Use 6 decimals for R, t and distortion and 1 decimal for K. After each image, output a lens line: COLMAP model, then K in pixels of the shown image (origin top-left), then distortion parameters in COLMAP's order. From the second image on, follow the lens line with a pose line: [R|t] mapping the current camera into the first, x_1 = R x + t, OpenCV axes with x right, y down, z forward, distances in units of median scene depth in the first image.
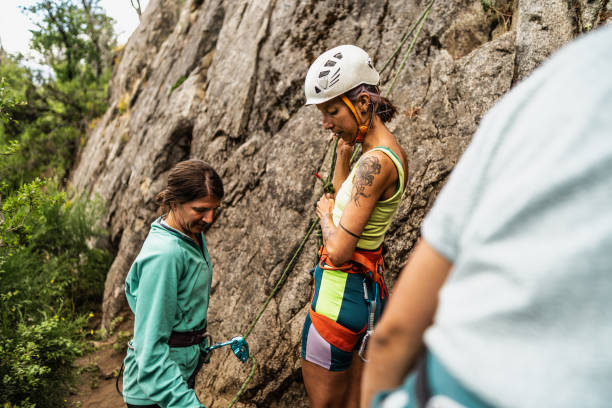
lens RADIAL K [[411.8, 0, 306.3], [0, 411.8, 205.1], [0, 0, 1]] dist [-0.036957, 0.034220]
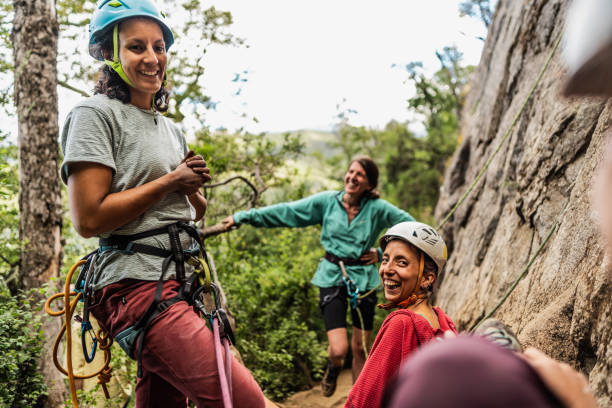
lens RADIAL K [[411.8, 0, 306.3], [0, 411.8, 205.1], [0, 0, 1]] dist [-0.036957, 0.034220]
pose [[0.635552, -0.106650, -0.764656, 0.421372], [0.034649, 0.993355, -0.109748, 0.136276], [0.771280, 0.043256, 0.635025, -0.086481]]
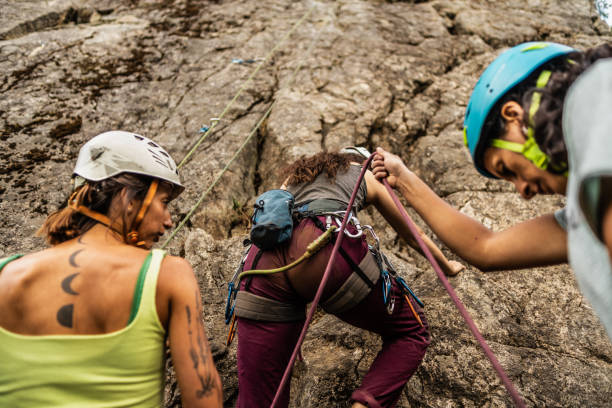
lens RADIAL K [[411.8, 0, 306.3], [0, 411.8, 205.1], [0, 0, 1]] dist [-0.036957, 0.034220]
pose [[0.592497, 0.394347, 0.702451, -0.154635], [0.033353, 0.859234, -0.510495, 0.053584], [-0.804882, 0.325896, 0.495941, 0.217376]]
